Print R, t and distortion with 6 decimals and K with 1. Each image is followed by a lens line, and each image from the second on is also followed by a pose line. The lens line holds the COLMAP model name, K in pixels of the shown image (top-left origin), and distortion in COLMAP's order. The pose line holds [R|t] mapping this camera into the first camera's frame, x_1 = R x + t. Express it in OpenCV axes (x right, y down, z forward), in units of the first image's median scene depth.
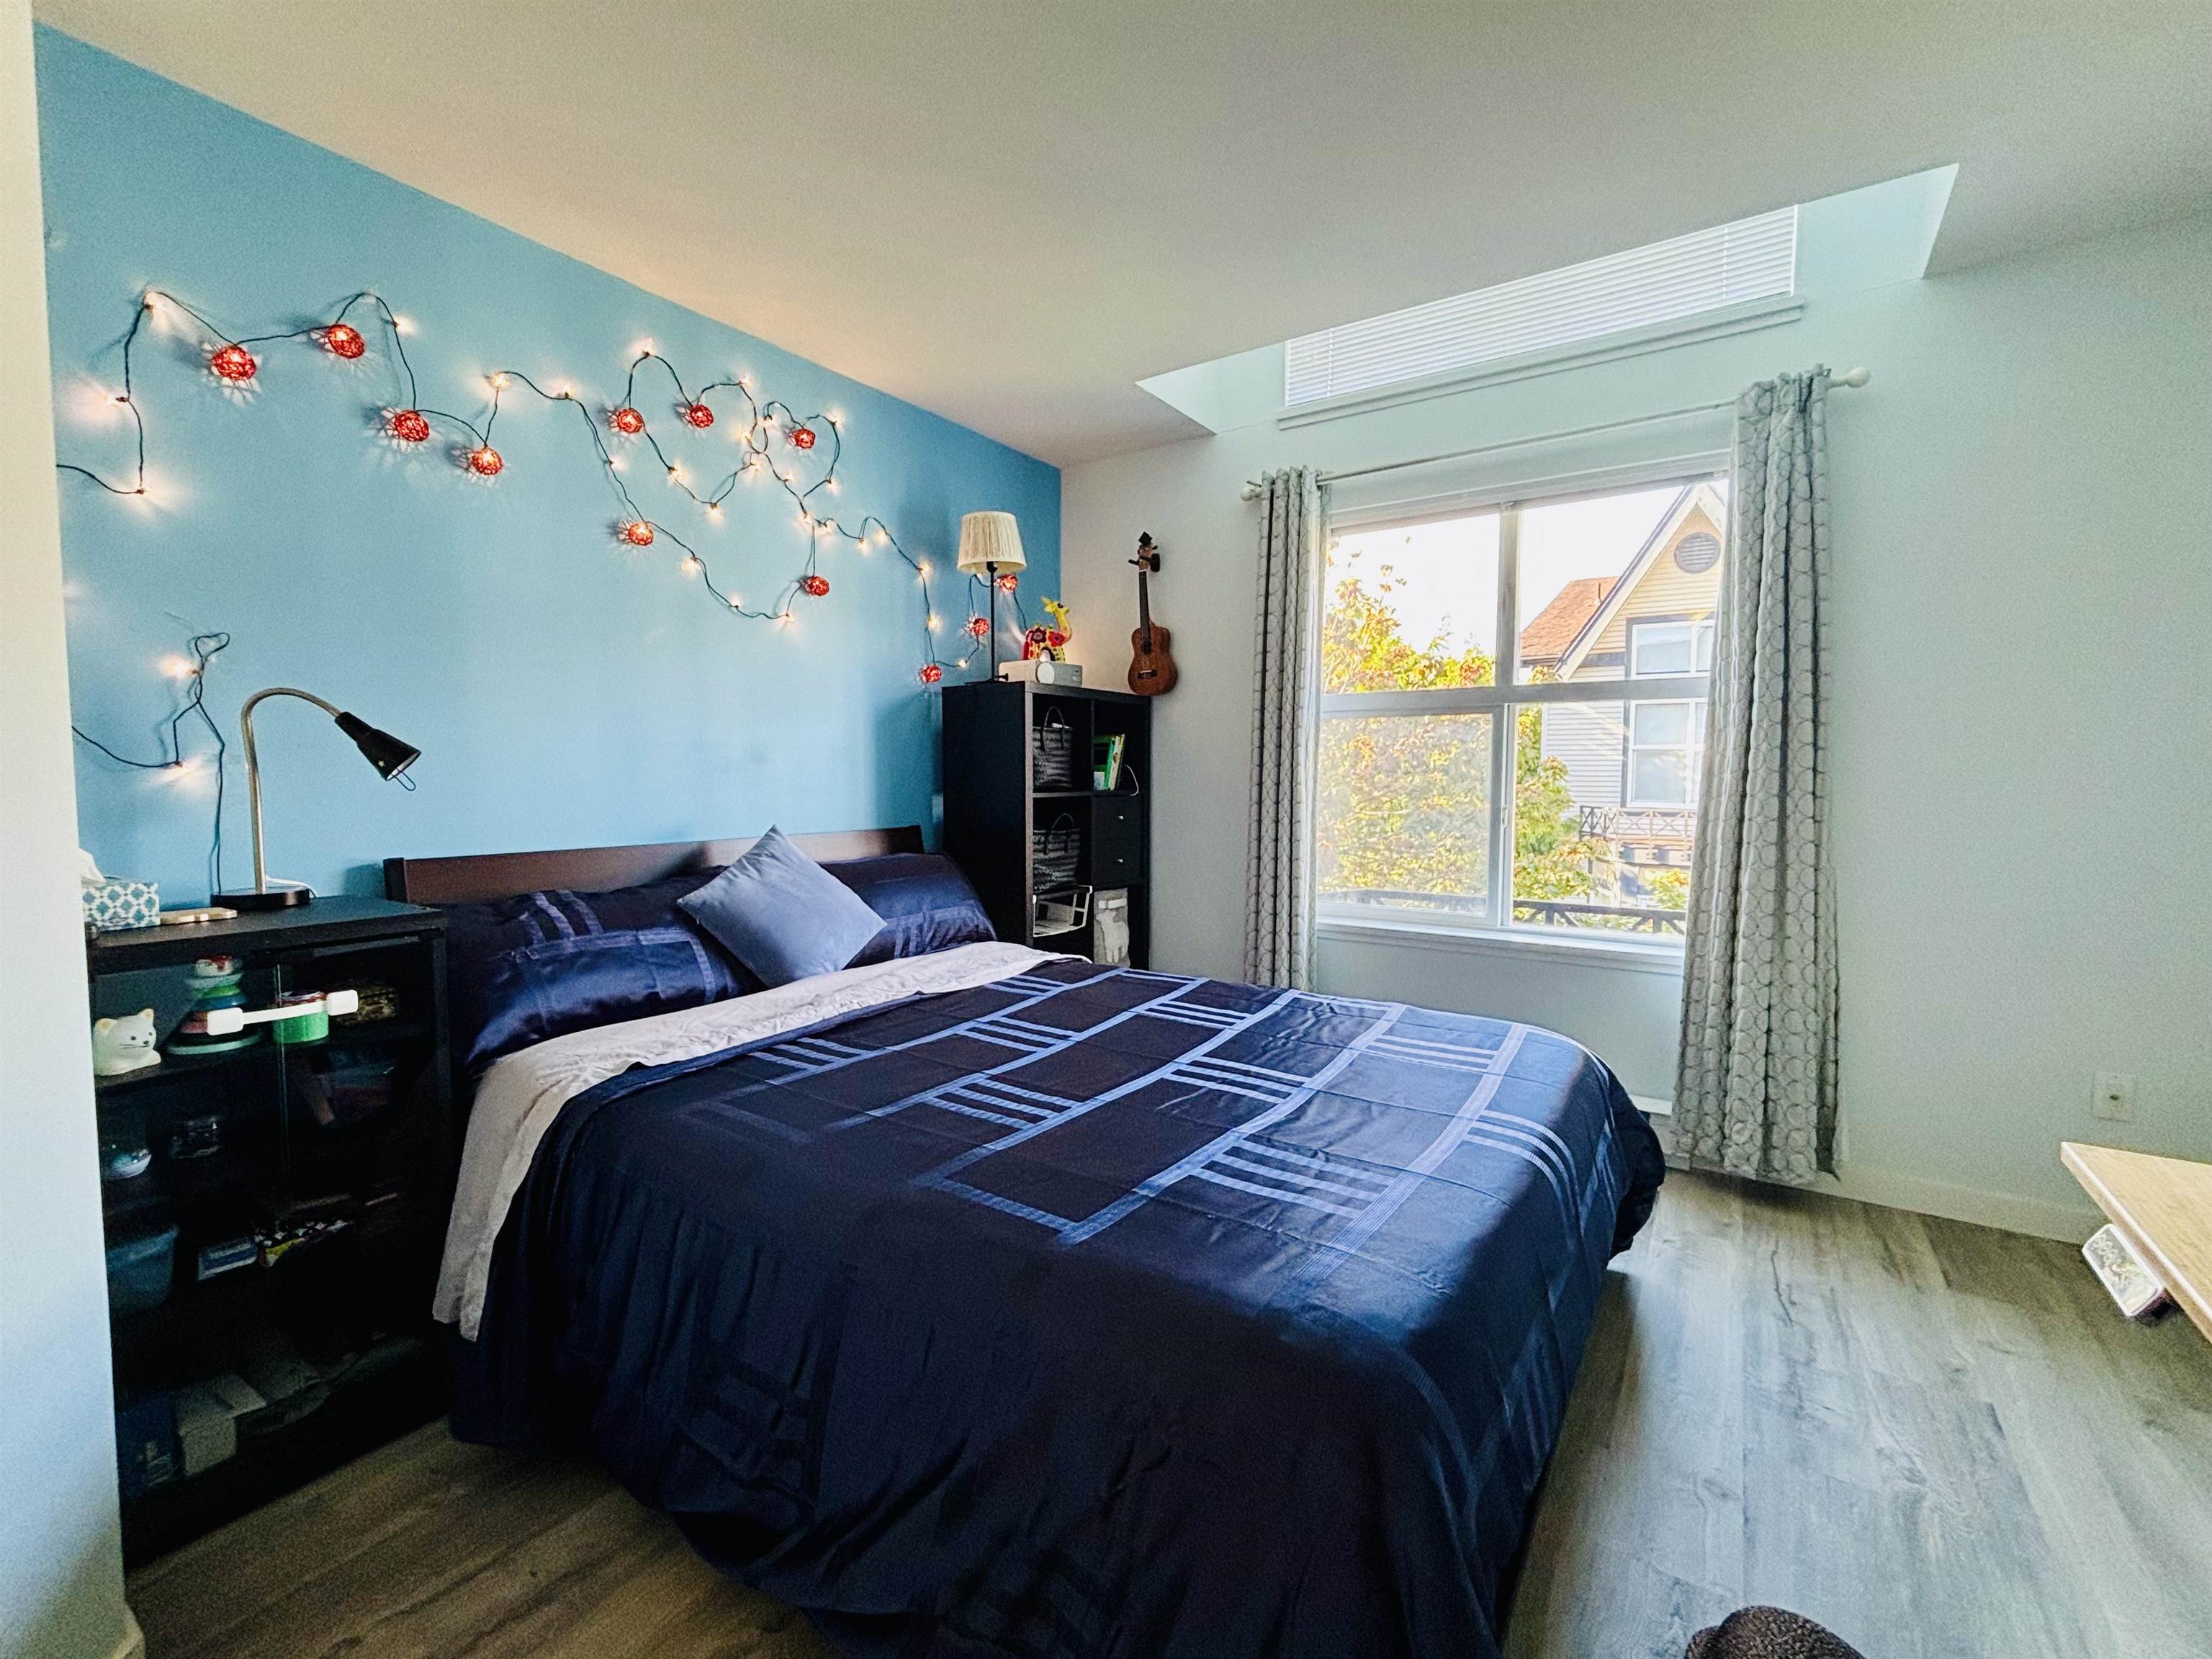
lens RADIAL K [[889.1, 0, 1107.5], [0, 889.1, 831.0], [0, 0, 1]] dist [0.002073, 0.000335]
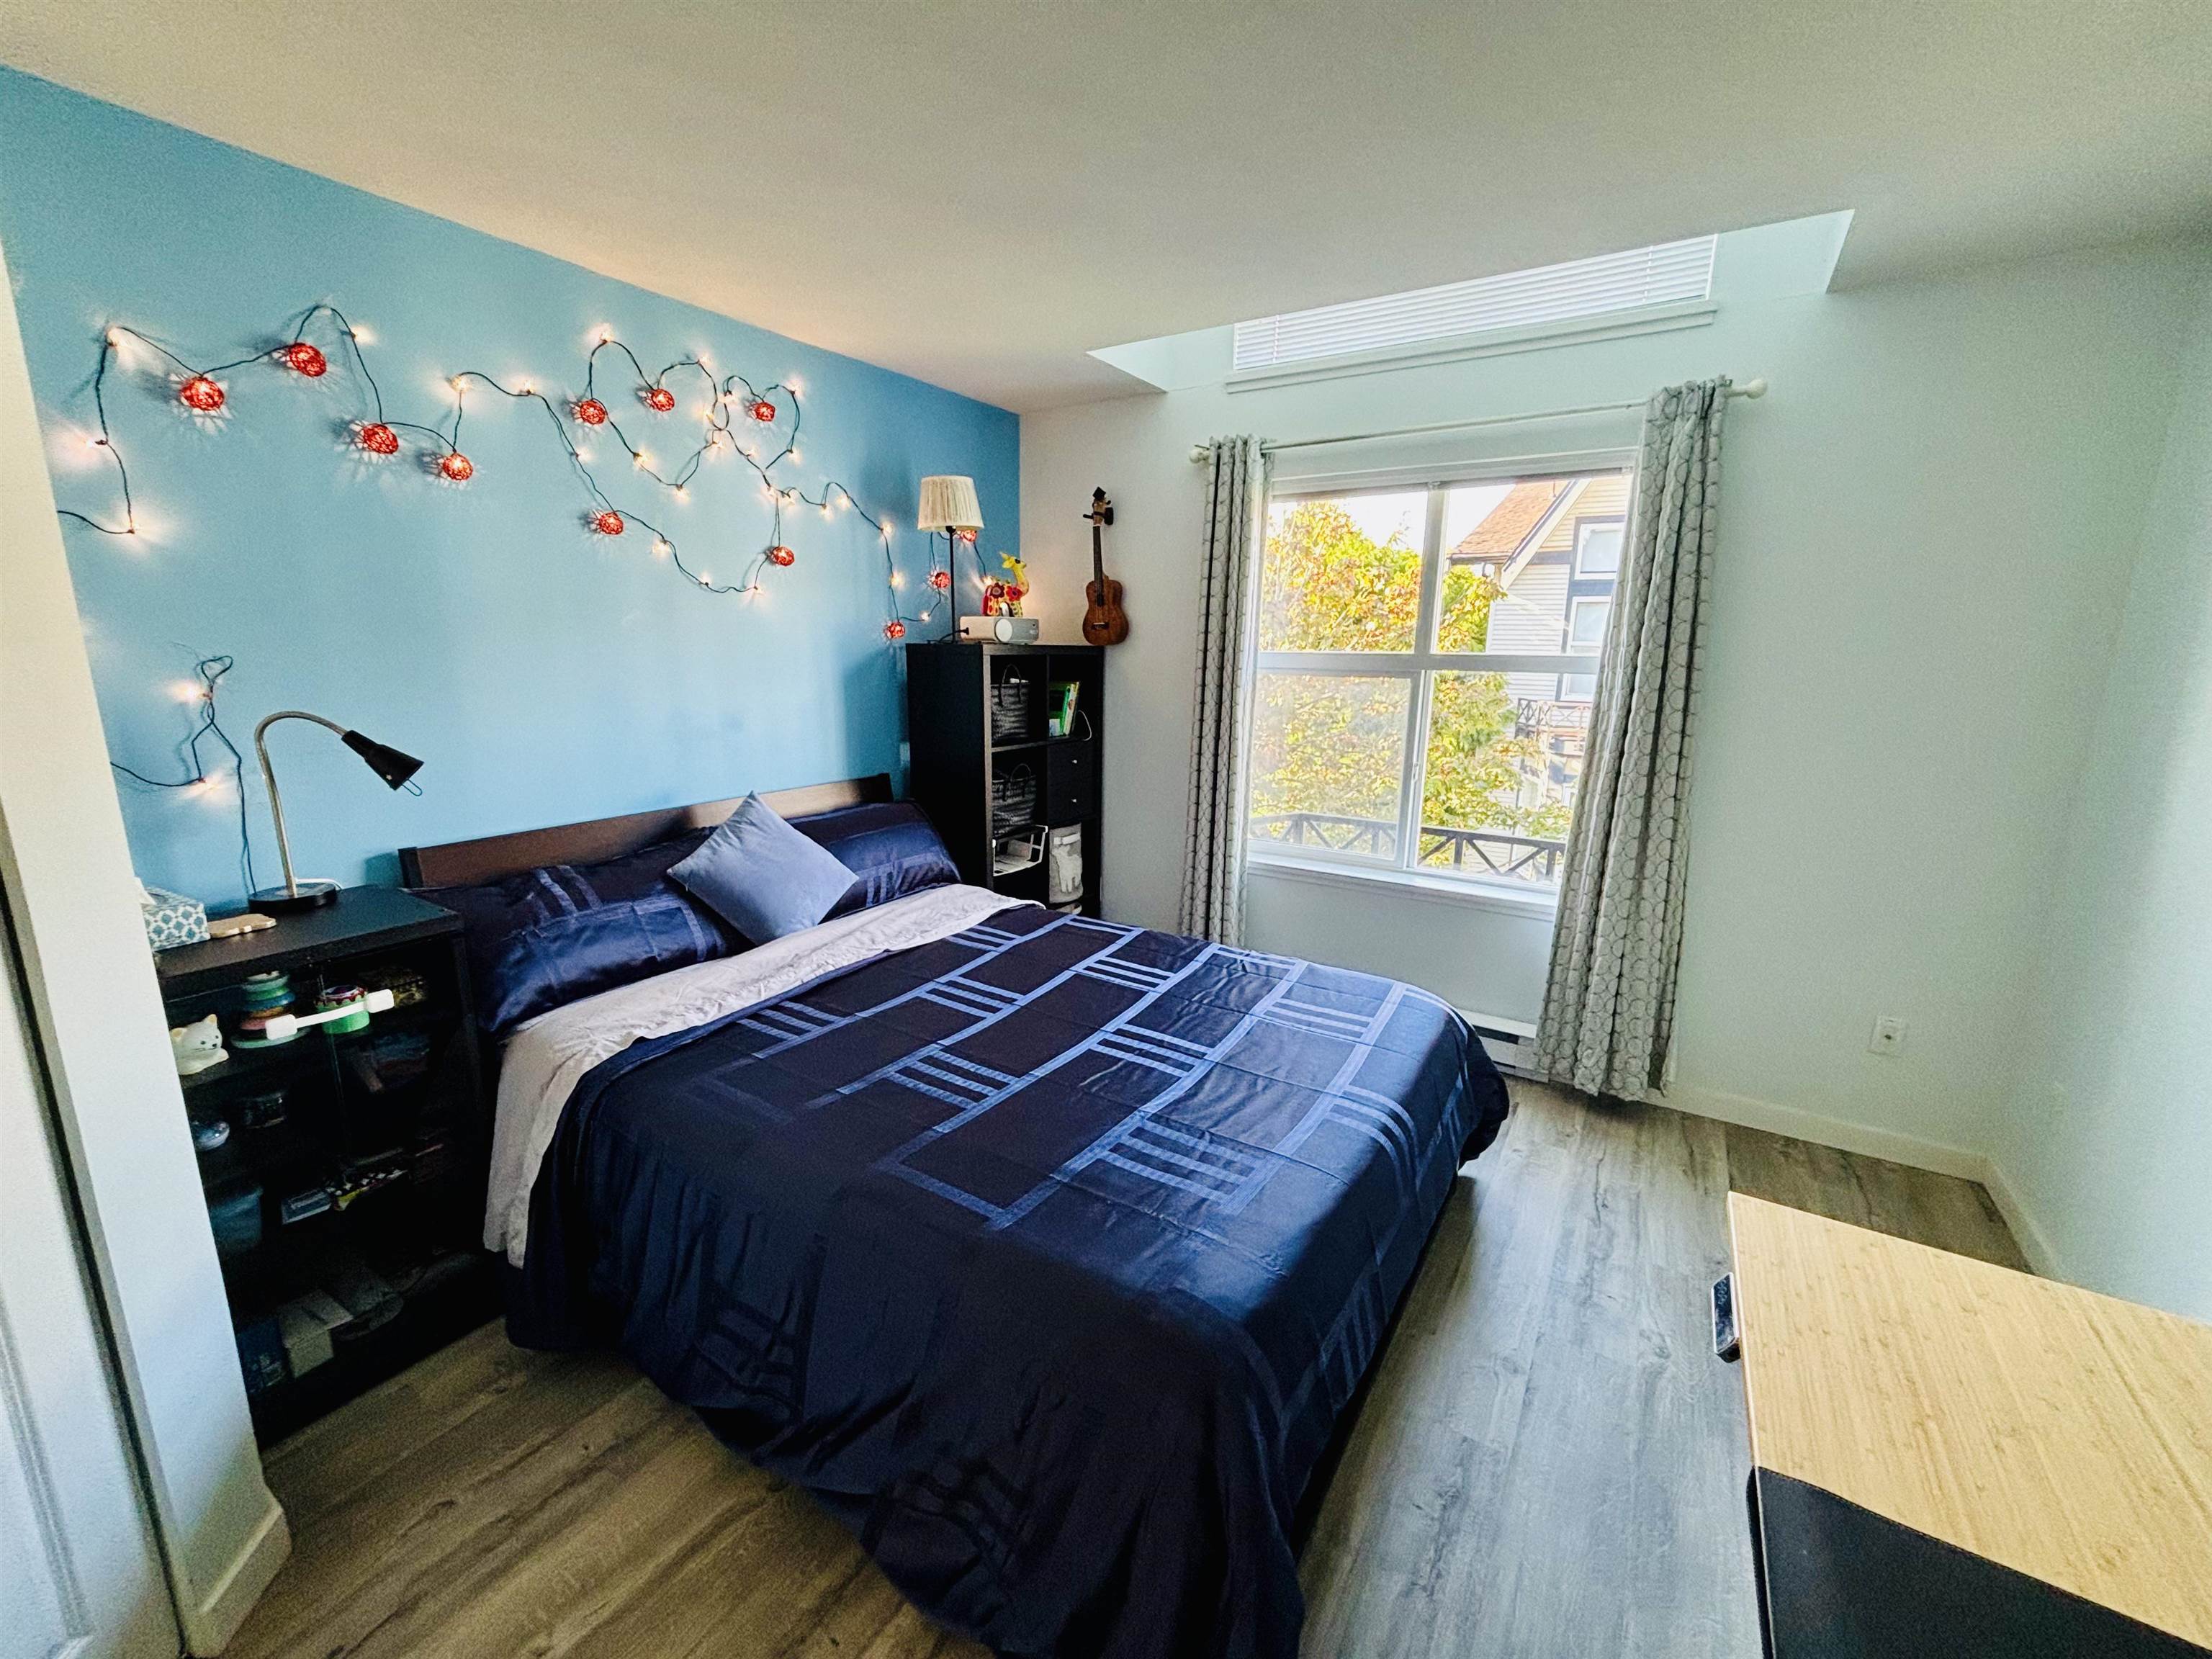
lens RADIAL K [[842.1, 0, 1104.1], [0, 842.1, 820.1], [0, 0, 1]] dist [-0.000906, 0.002754]
pose [[0.999630, 0.005279, 0.026669, 0.043714], [-0.008914, 0.990382, 0.138075, -0.158511], [-0.025683, -0.138262, 0.990063, -0.064264]]
